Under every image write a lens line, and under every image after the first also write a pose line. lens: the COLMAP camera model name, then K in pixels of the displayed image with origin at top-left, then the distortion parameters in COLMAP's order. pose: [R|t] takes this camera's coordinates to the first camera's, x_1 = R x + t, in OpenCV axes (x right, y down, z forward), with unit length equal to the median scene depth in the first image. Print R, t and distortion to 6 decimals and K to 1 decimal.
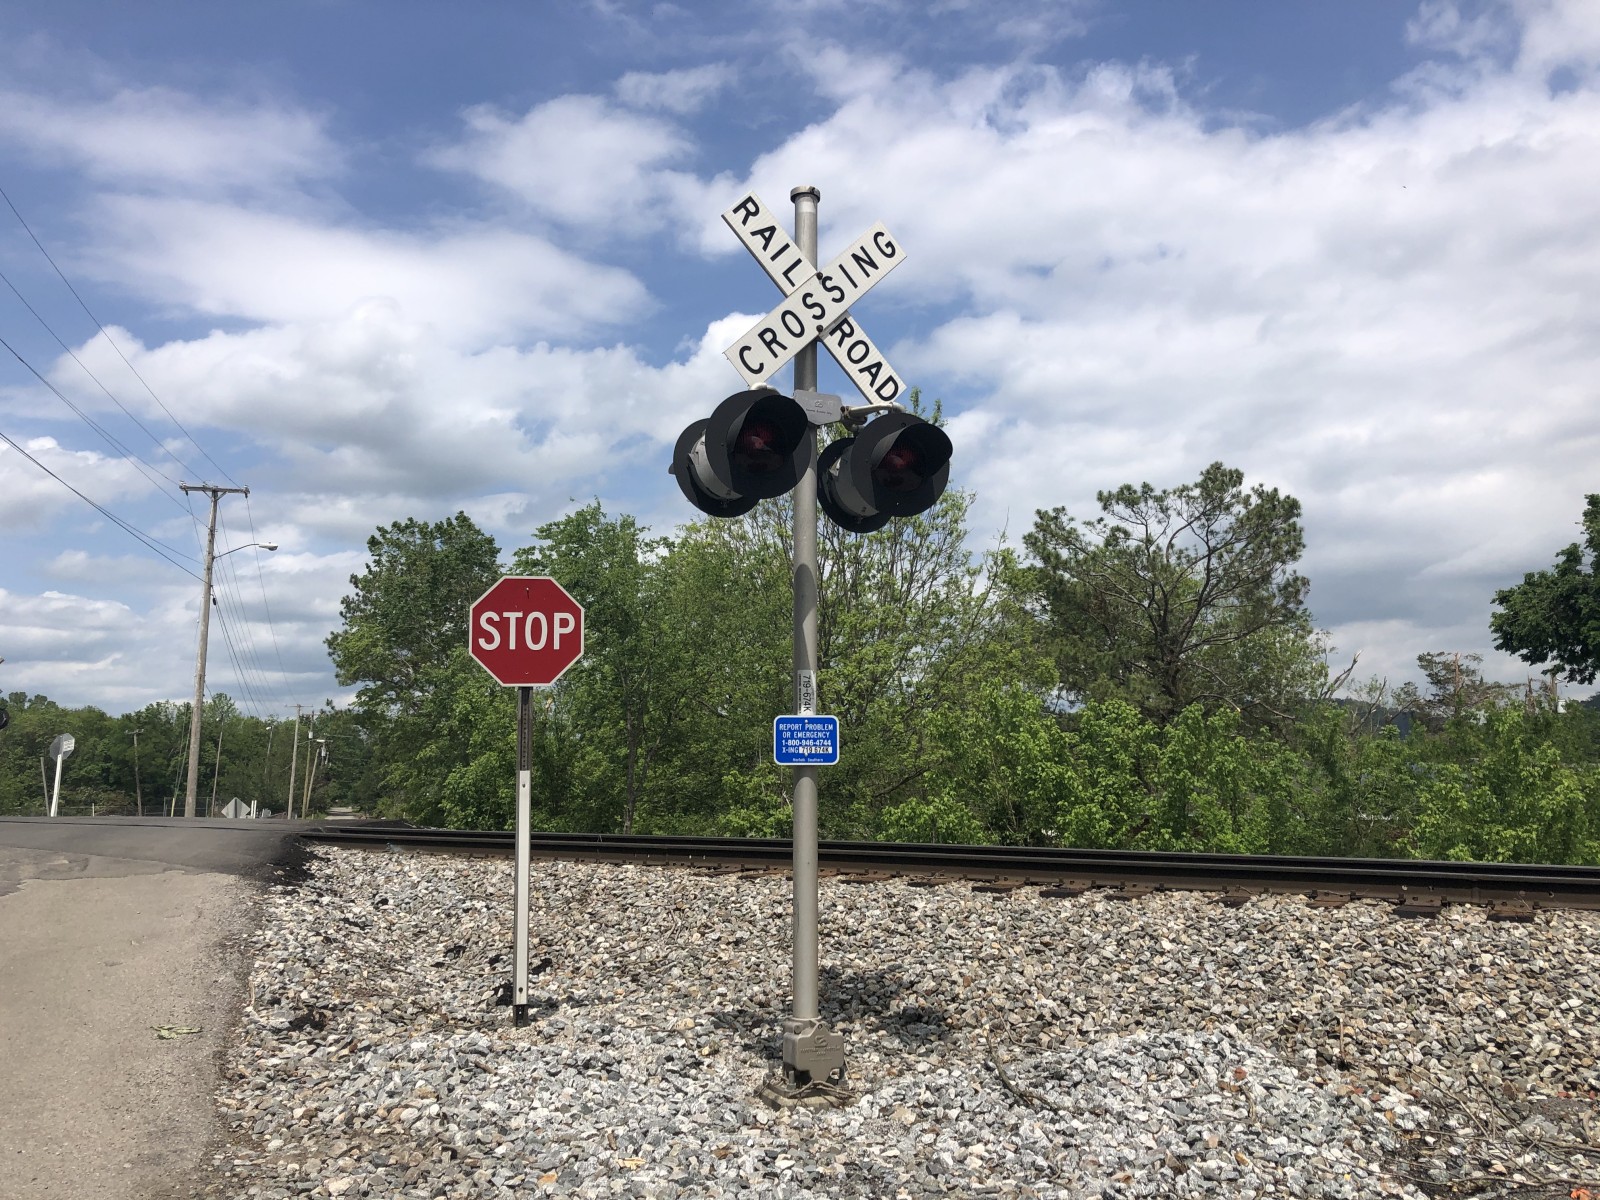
lens RADIAL K [[1258.9, 0, 804.9], [0, 1258.9, 573.8], [0, 0, 1]] dist [0.076123, -0.166937]
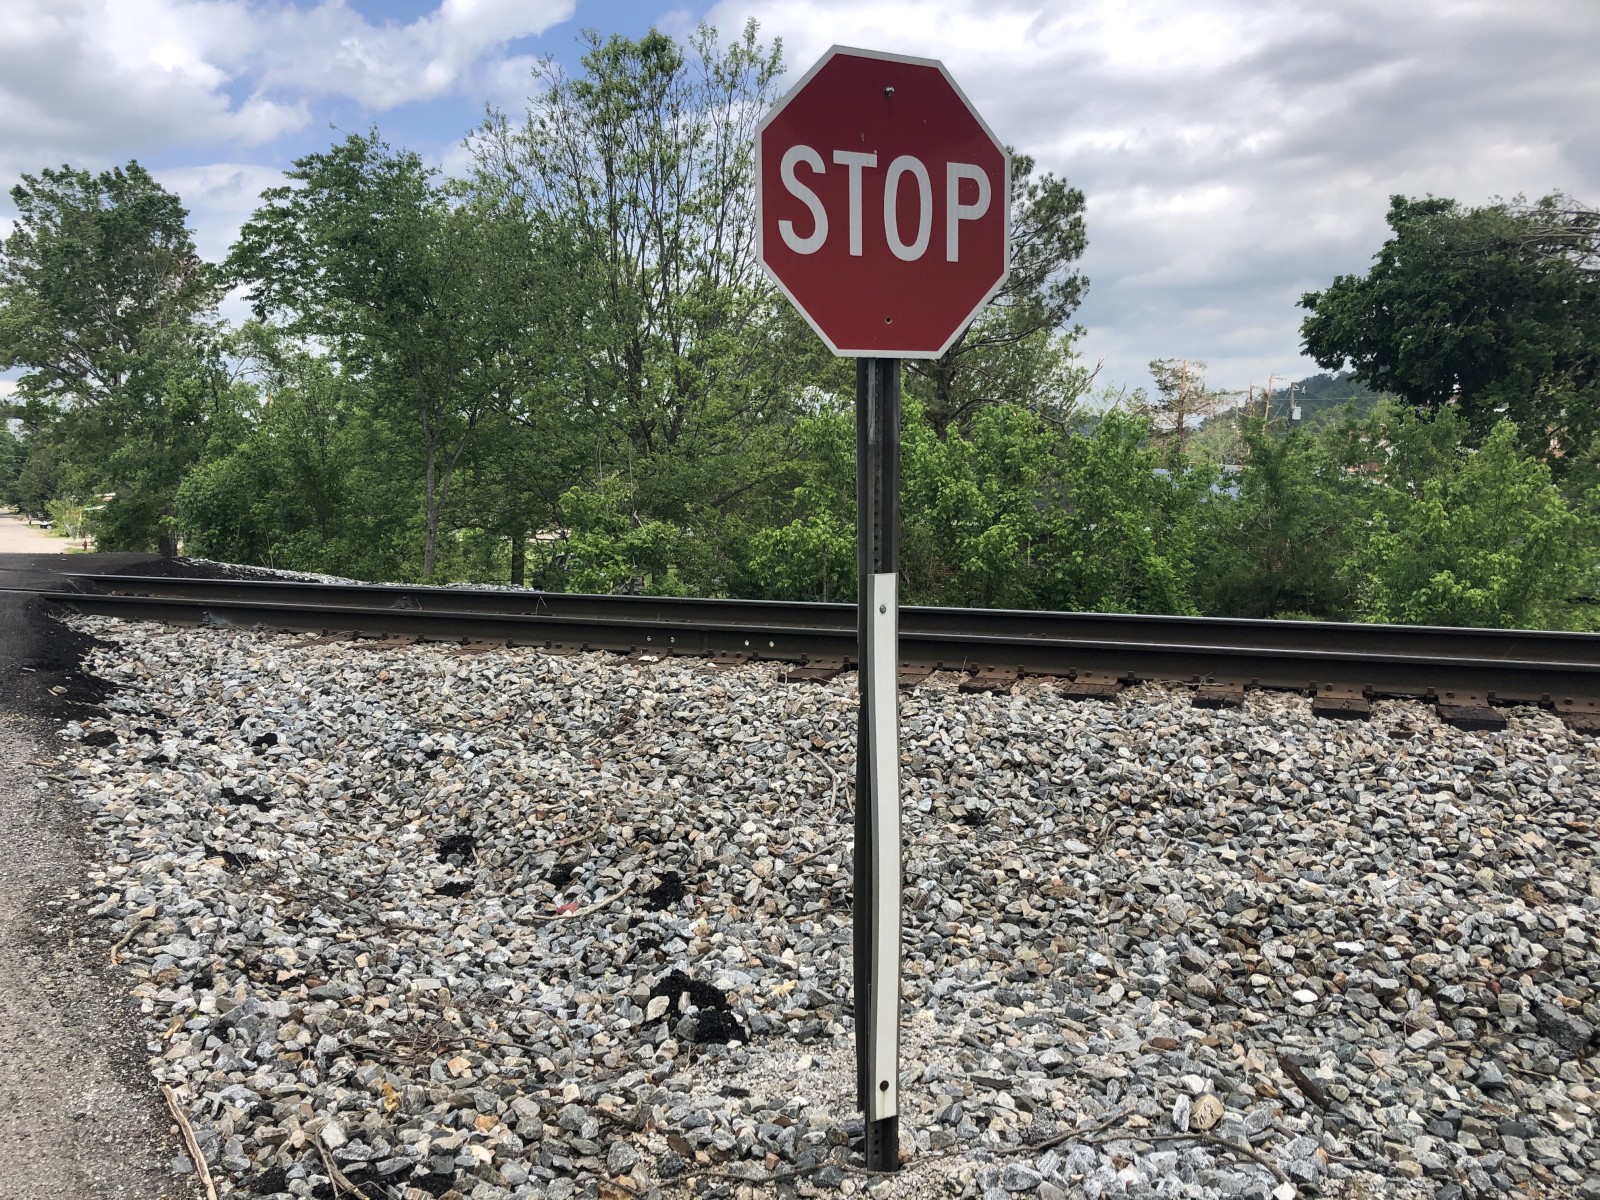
lens RADIAL K [[1270.7, 0, 767.2], [0, 1270.7, 592.7], [0, 0, 1]] dist [0.018409, -0.000129]
pose [[0.980423, -0.016898, 0.196174, -0.085555], [-0.032162, 0.969187, 0.244218, 0.016172], [-0.194256, -0.245747, 0.949670, 0.158552]]
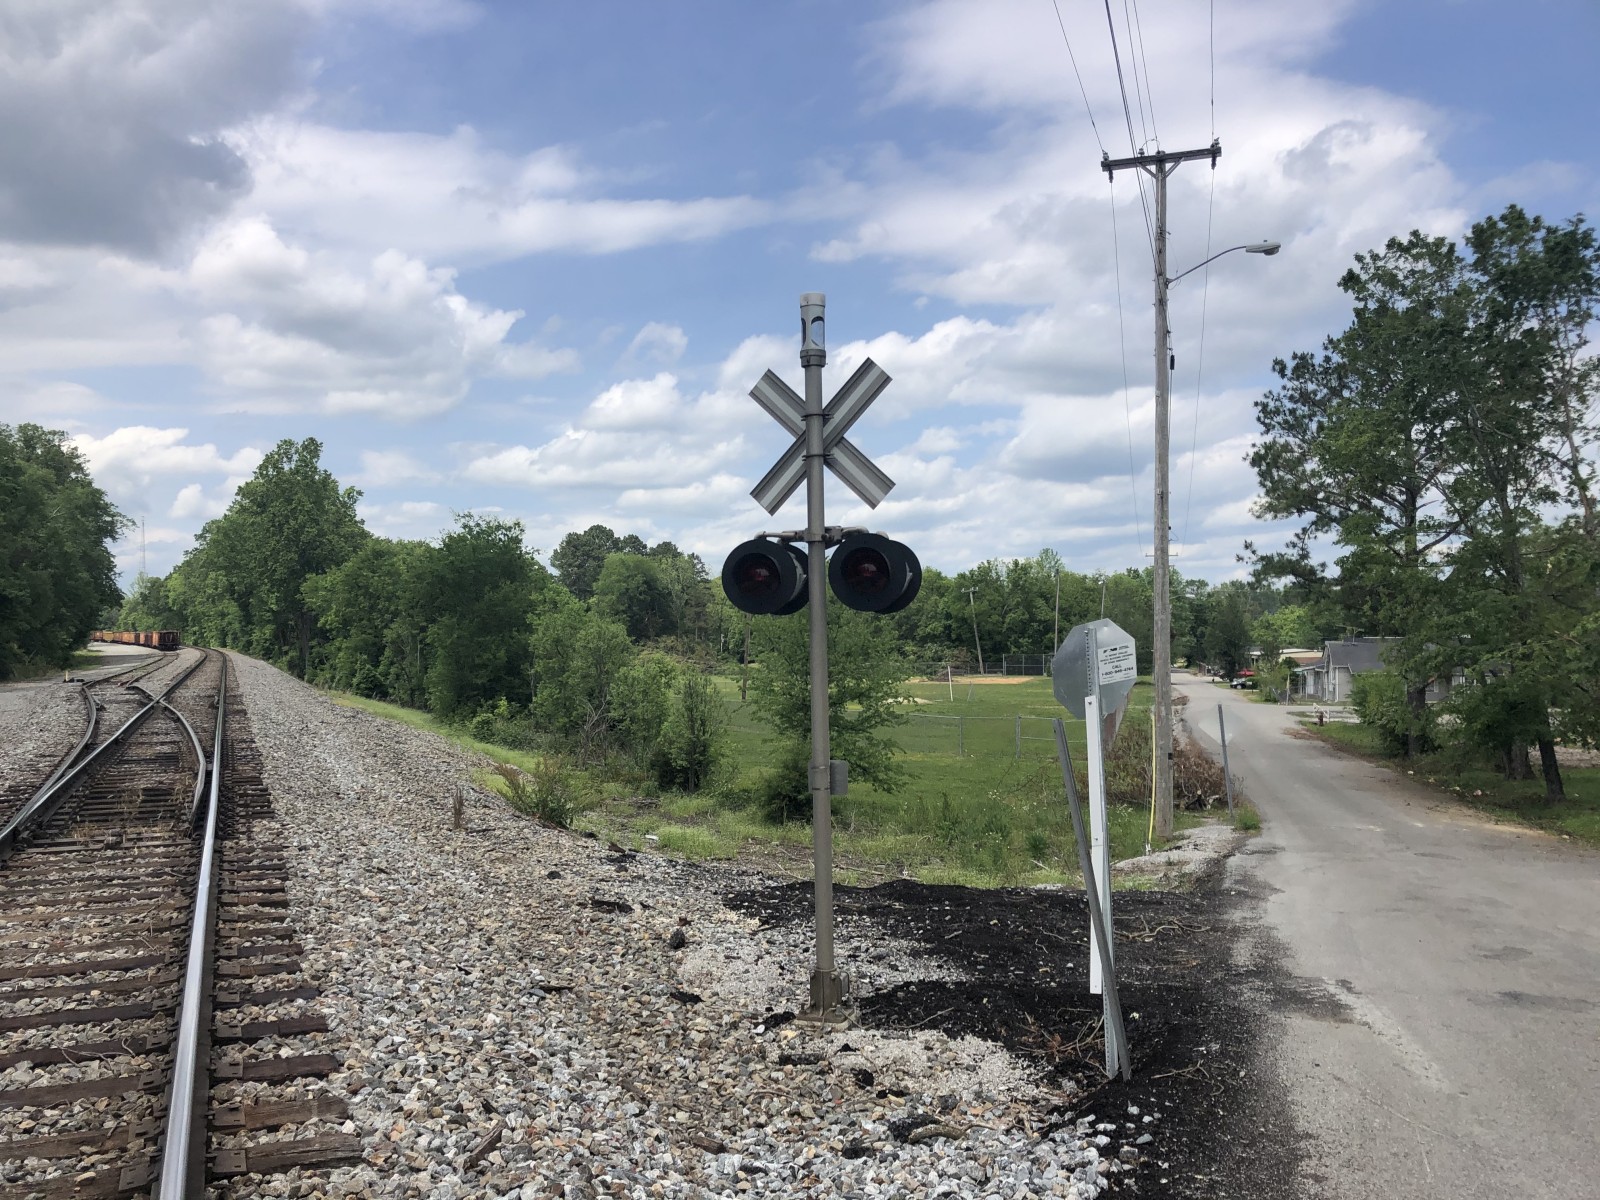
lens RADIAL K [[1272.1, 0, 796.4], [0, 1272.1, 576.2], [0, 0, 1]] dist [0.020600, -0.008951]
pose [[0.820007, -0.027412, -0.571696, -0.529060], [0.094575, 0.991611, 0.088107, 0.094854], [0.564485, -0.126316, 0.815721, 0.813543]]
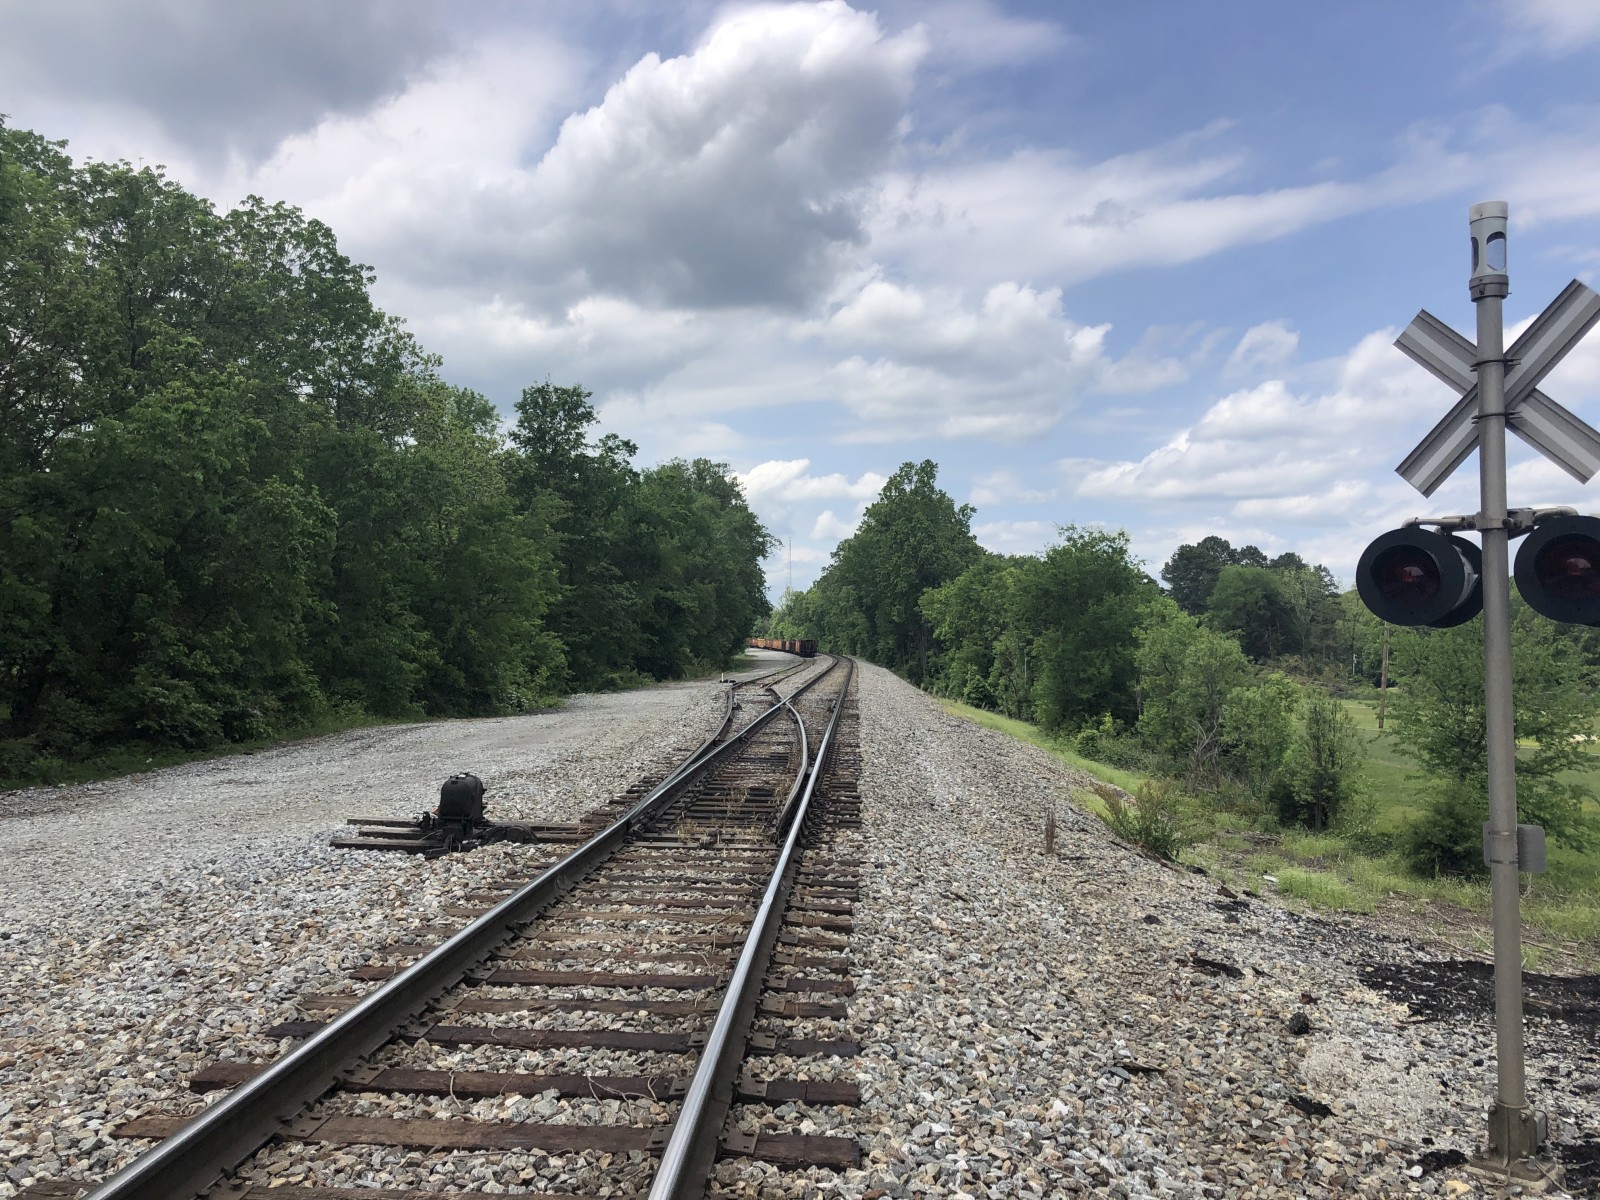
lens RADIAL K [[1272.1, 0, 796.4], [0, 1272.1, 576.2], [0, 0, 1]] dist [0.020600, -0.008951]
pose [[0.471926, -0.037501, -0.880840, -0.560317], [0.124451, 0.991925, 0.024447, 0.101508], [0.872810, -0.121158, 0.472782, 0.852159]]
